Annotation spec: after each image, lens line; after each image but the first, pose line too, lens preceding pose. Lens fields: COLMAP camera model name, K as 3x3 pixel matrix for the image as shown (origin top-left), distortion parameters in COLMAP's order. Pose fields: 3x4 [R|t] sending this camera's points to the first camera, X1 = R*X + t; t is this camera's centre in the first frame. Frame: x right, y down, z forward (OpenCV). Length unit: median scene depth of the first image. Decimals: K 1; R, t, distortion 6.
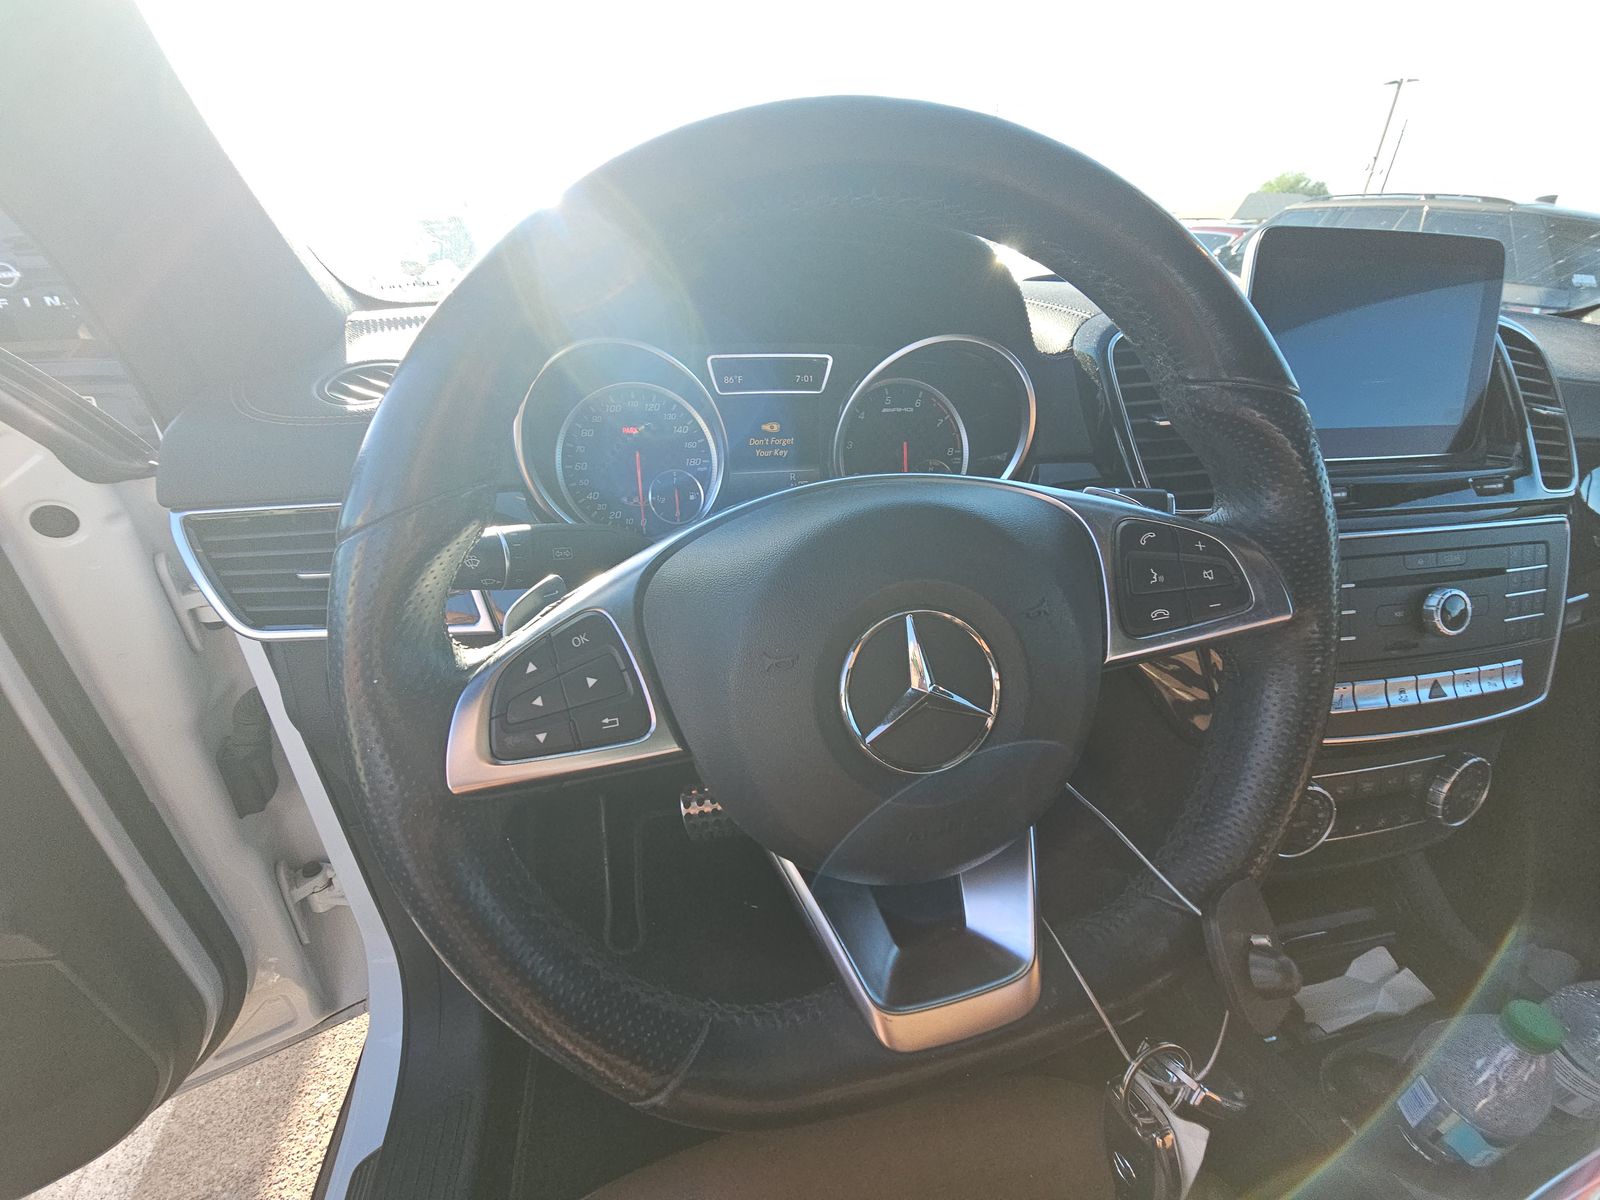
lens RADIAL K [[644.0, 0, 800.0], [0, 644.0, 600.0], [0, 0, 1]] dist [-0.014638, -0.000185]
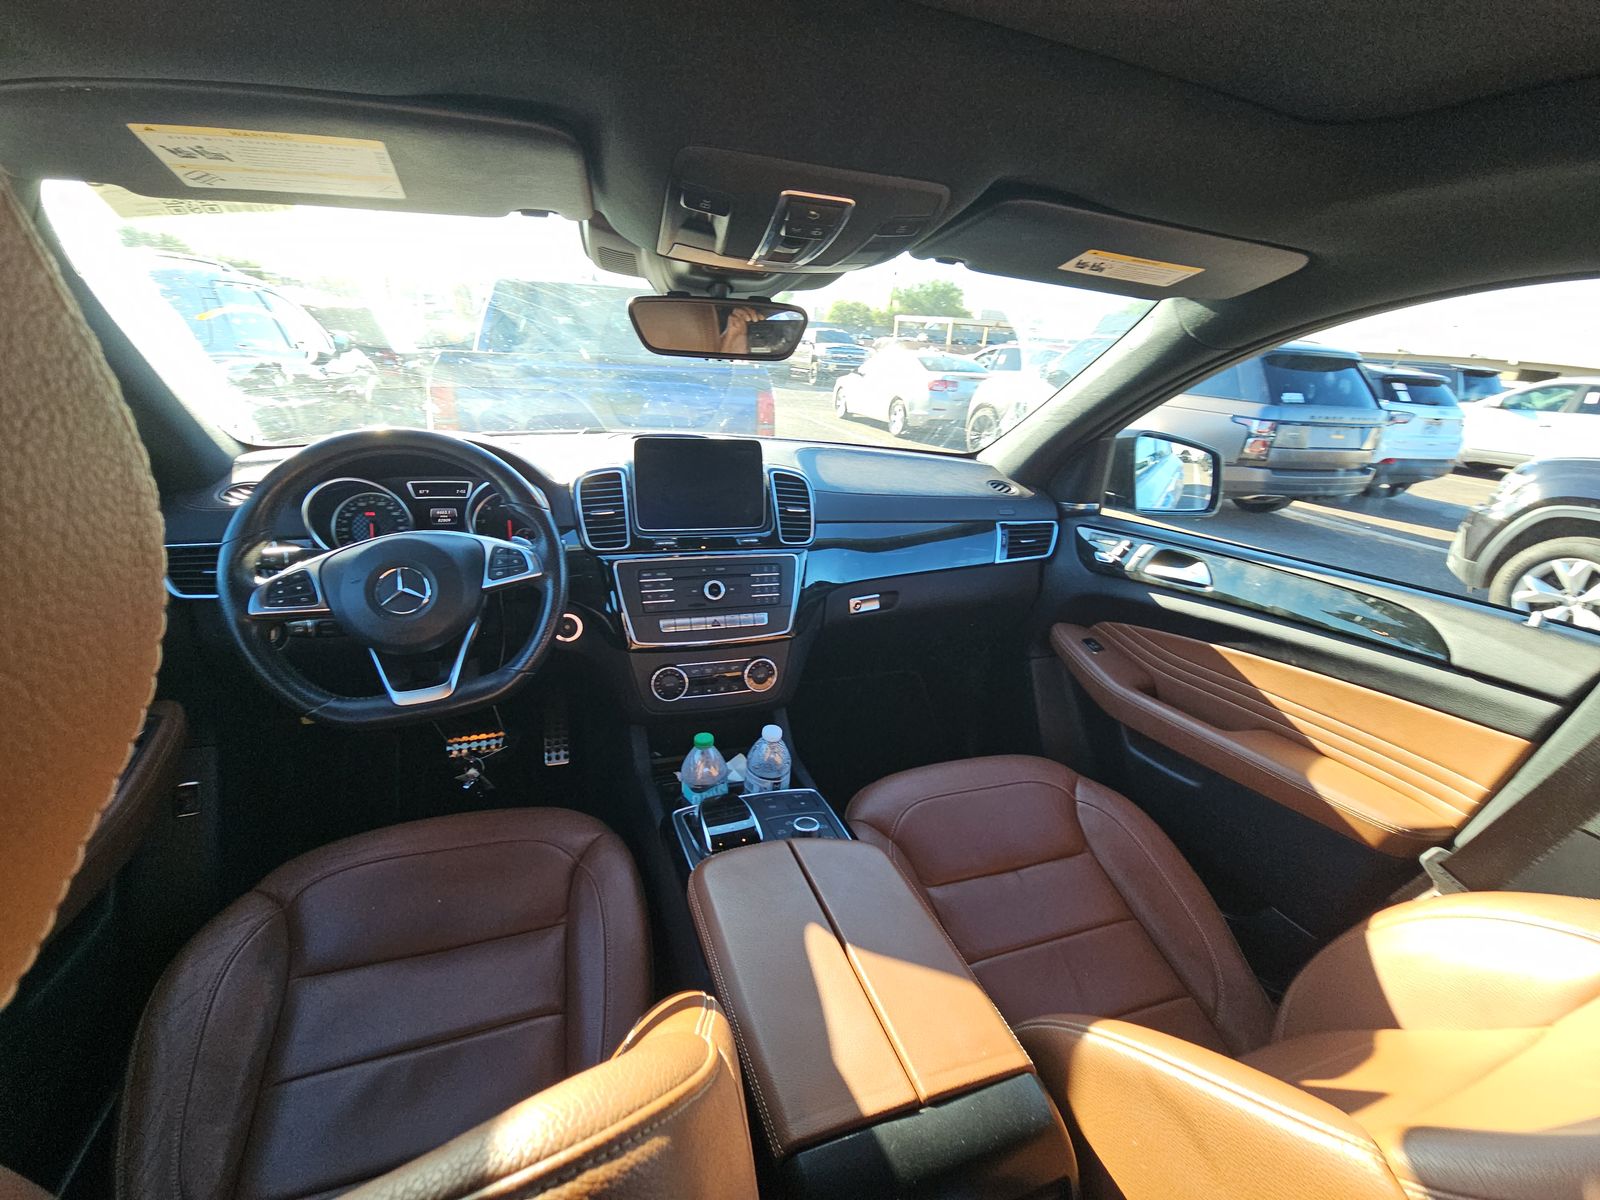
lens RADIAL K [[651.6, 0, 800.0], [0, 651.6, 600.0], [0, 0, 1]] dist [0.000852, 0.000187]
pose [[0.993447, -0.003827, 0.114234, 0.974140], [0.017062, 0.993207, -0.115107, 0.321307], [-0.113017, 0.116302, 0.986763, -1.385298]]
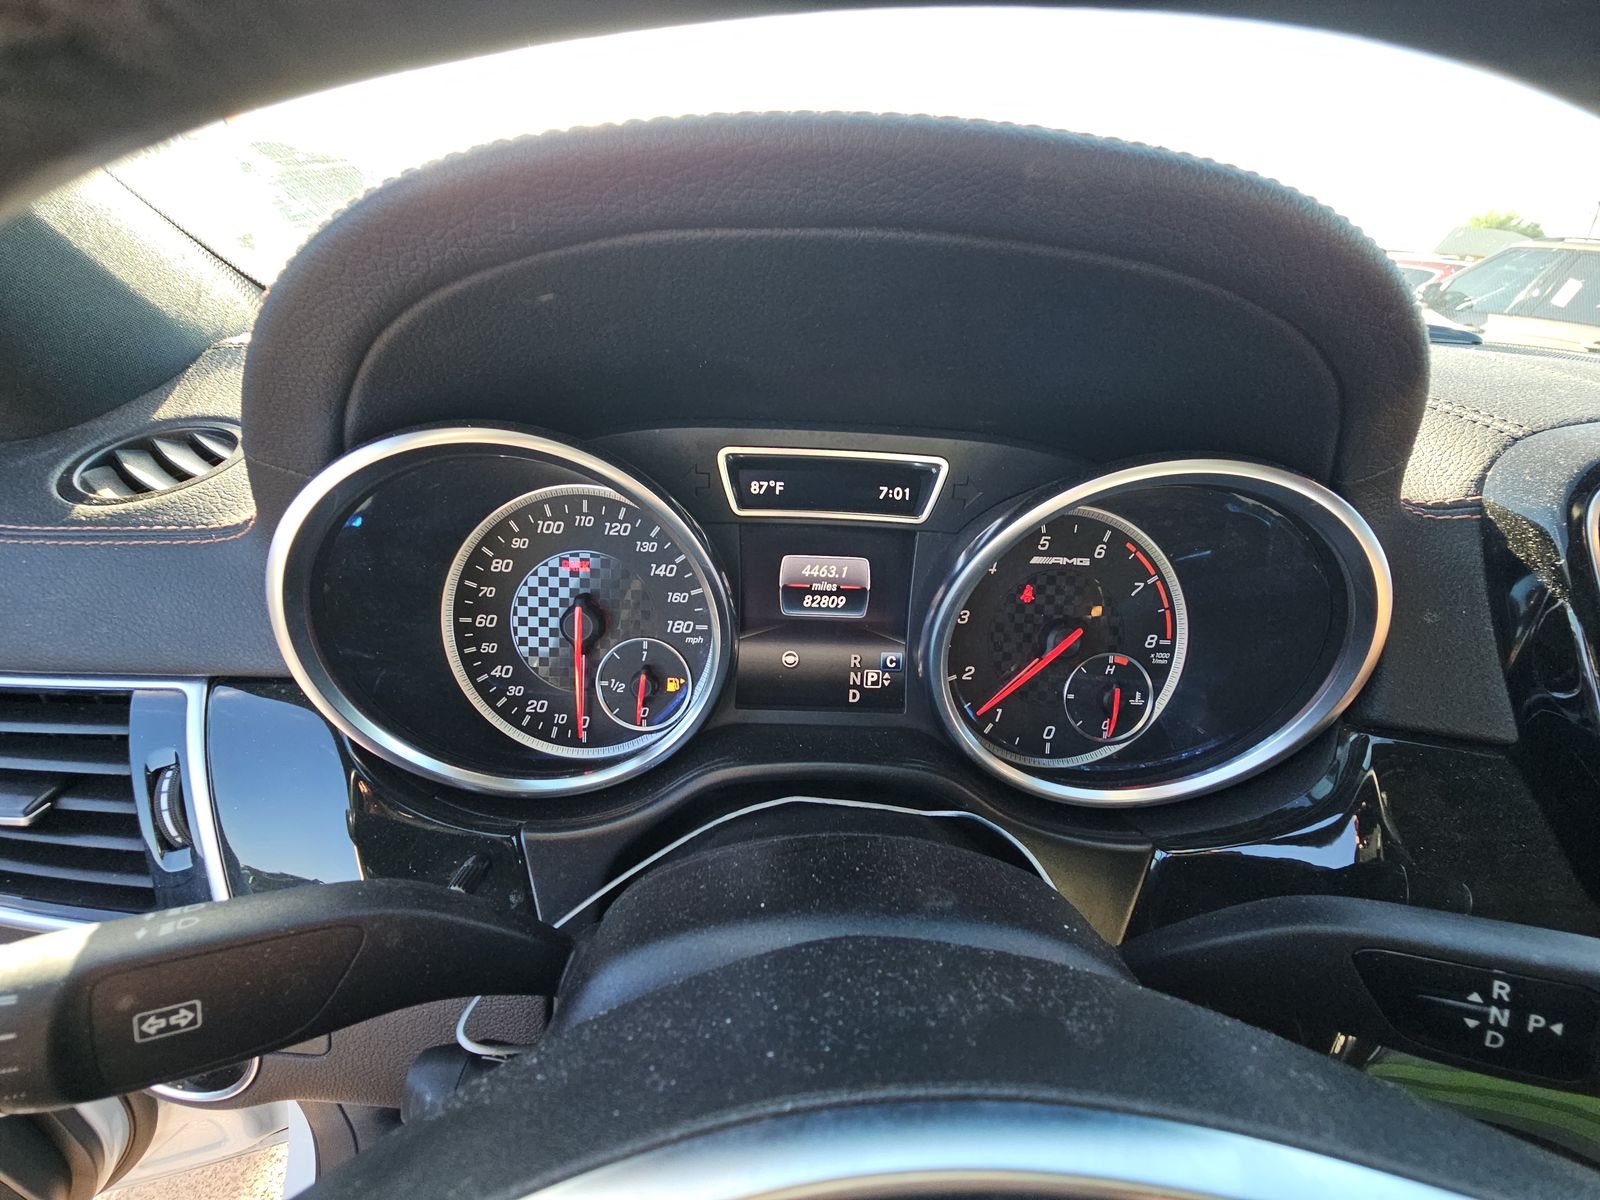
lens RADIAL K [[644.0, 0, 800.0], [0, 644.0, 600.0], [0, 0, 1]] dist [-0.014638, -0.000185]
pose [[0.983425, 0.109467, -0.144538, 0.017770], [-0.113428, 0.993356, -0.019428, -0.242233], [0.141451, 0.035501, 0.989308, 0.458368]]
